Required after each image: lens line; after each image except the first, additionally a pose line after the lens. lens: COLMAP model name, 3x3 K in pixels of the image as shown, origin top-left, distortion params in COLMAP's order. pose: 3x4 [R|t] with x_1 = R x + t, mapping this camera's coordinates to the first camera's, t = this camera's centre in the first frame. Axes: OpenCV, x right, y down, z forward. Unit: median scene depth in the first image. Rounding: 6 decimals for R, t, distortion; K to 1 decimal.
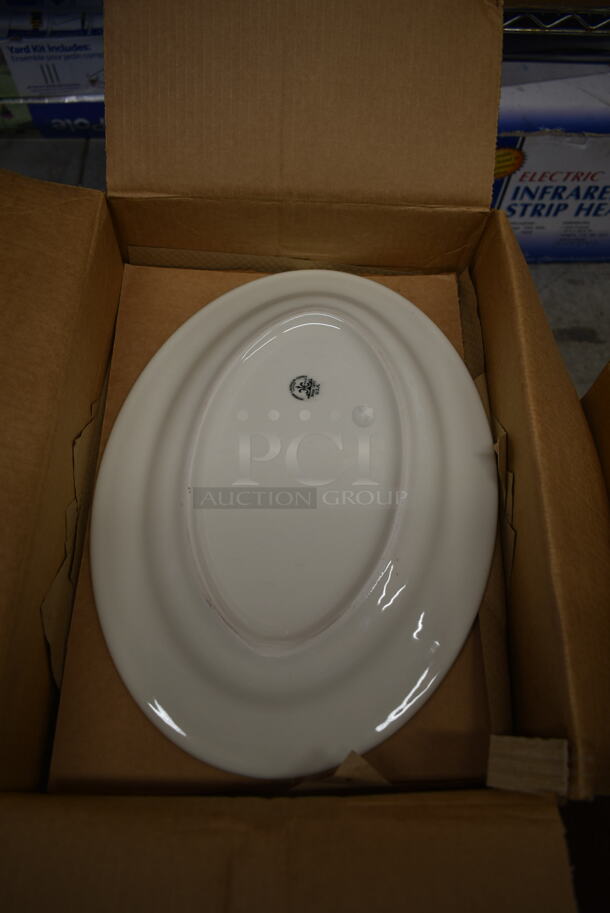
lens RADIAL K [[690.2, 0, 305.0], [0, 690.2, 456.5], [0, 0, 1]] dist [-0.017264, 0.006317]
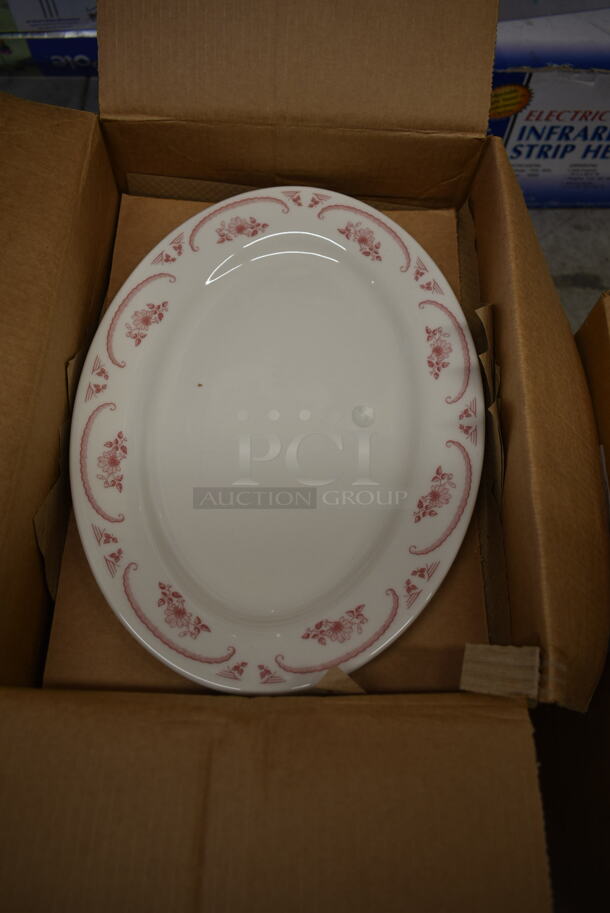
lens RADIAL K [[690.2, 0, 305.0], [0, 690.2, 456.5], [0, 0, 1]] dist [-0.017264, 0.006317]
pose [[0.999873, 0.011682, -0.010805, 0.021314], [-0.011049, 0.998319, 0.056891, 0.041316], [0.011451, -0.056765, 0.998322, -0.013641]]
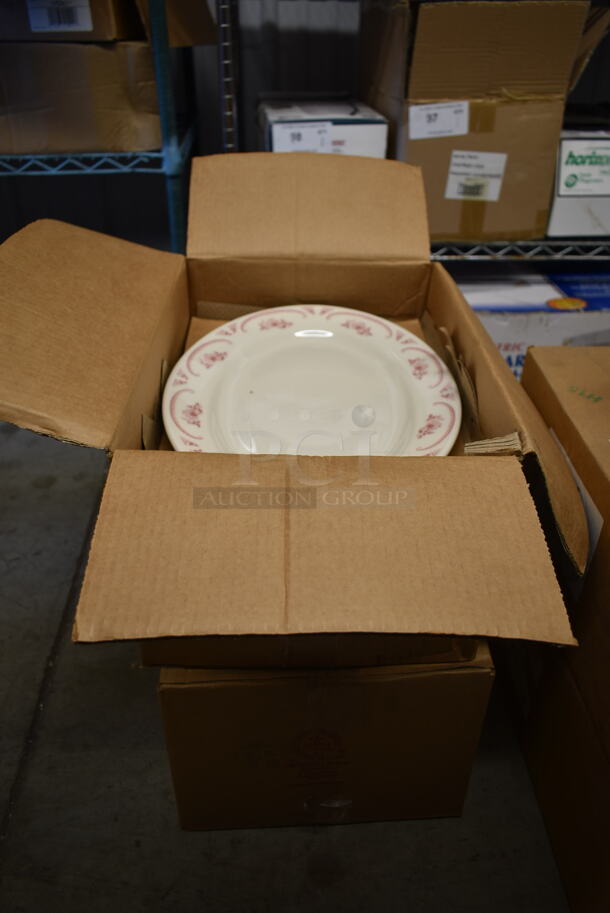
lens RADIAL K [[690.2, 0, 305.0], [0, 690.2, 456.5], [0, 0, 1]] dist [-0.017264, 0.006317]
pose [[0.999125, -0.038055, 0.017330, -0.051069], [0.041701, 0.876076, -0.480367, 0.662907], [0.003098, 0.480670, 0.876896, -0.140106]]
